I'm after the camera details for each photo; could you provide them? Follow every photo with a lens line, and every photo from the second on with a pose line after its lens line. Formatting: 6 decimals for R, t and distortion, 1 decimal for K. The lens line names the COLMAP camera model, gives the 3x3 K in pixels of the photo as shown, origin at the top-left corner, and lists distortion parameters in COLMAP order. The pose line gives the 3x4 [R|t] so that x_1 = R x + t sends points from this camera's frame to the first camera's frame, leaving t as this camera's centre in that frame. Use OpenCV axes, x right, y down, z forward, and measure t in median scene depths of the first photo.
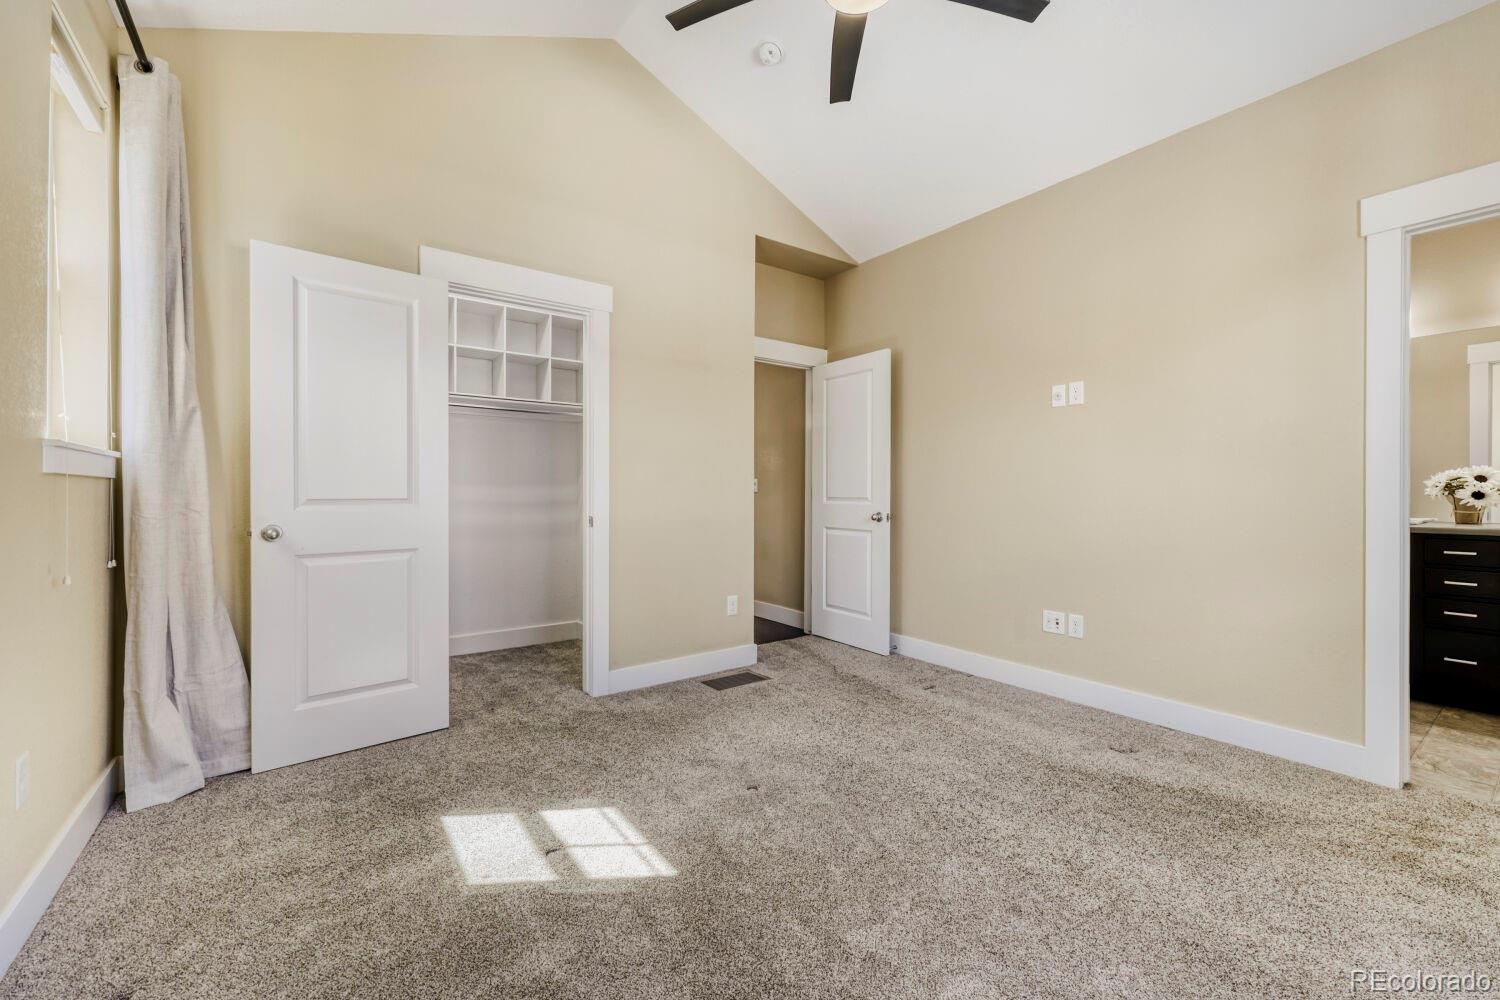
lens RADIAL K [[606.2, 0, 762.4], [0, 606.2, 500.5], [0, 0, 1]] dist [0.003478, -0.000742]
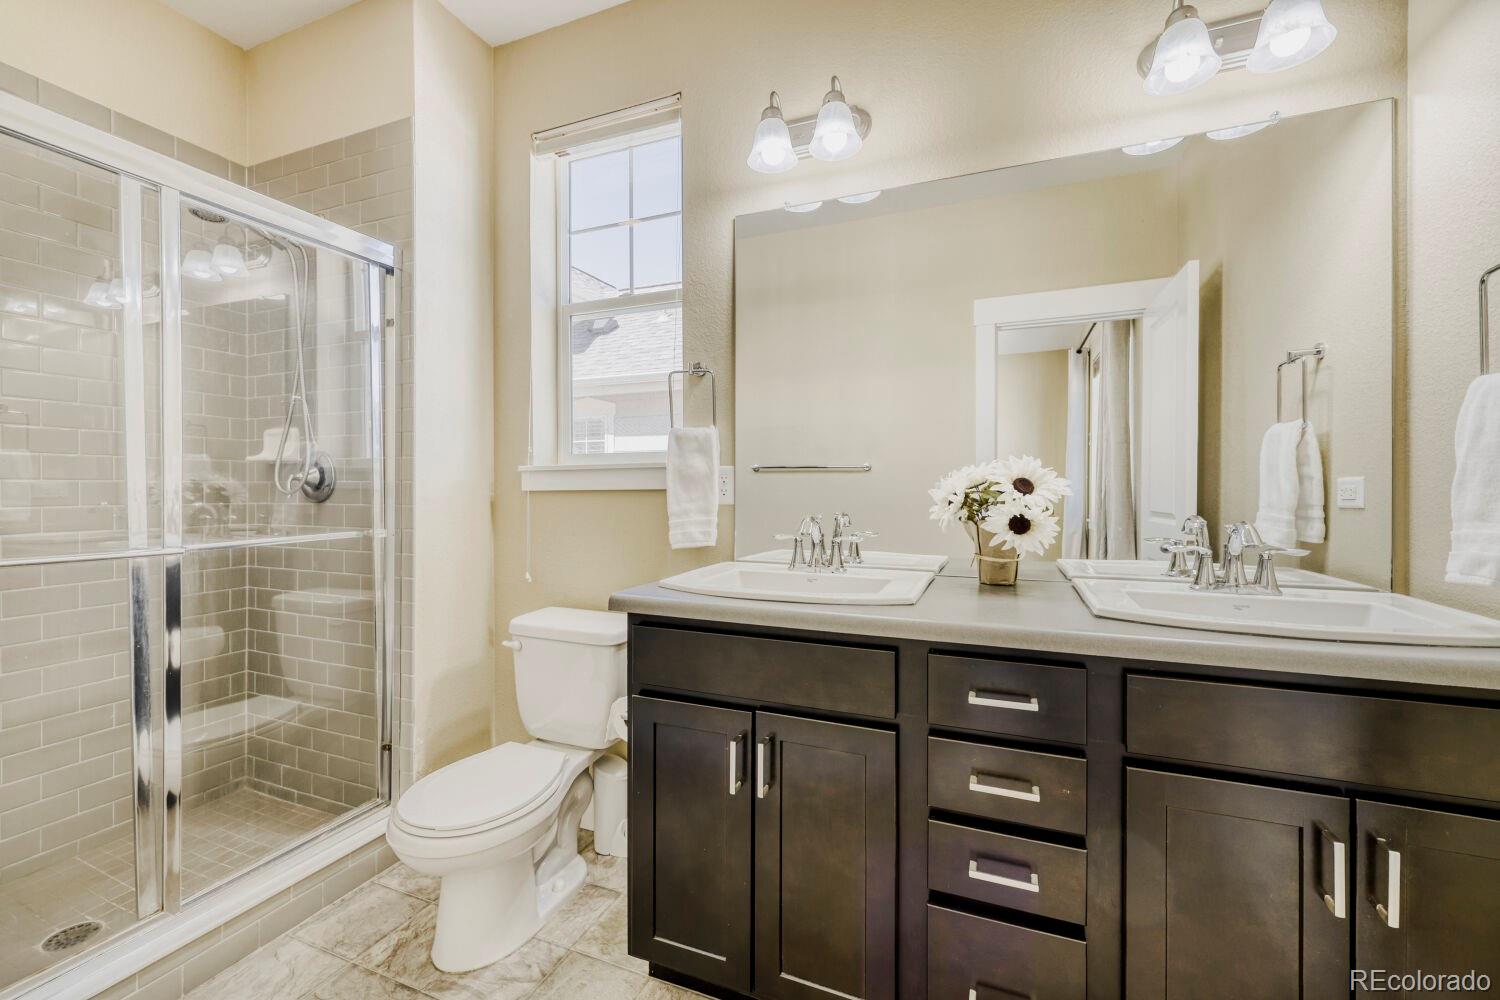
lens RADIAL K [[606.2, 0, 749.1], [0, 606.2, 494.3], [0, 0, 1]] dist [0.003478, -0.000742]
pose [[0.853226, -0.005982, 0.521508, 0.784480], [0.007731, 0.999969, -0.001177, -0.030266], [-0.521485, 0.005036, 0.853246, 0.727437]]
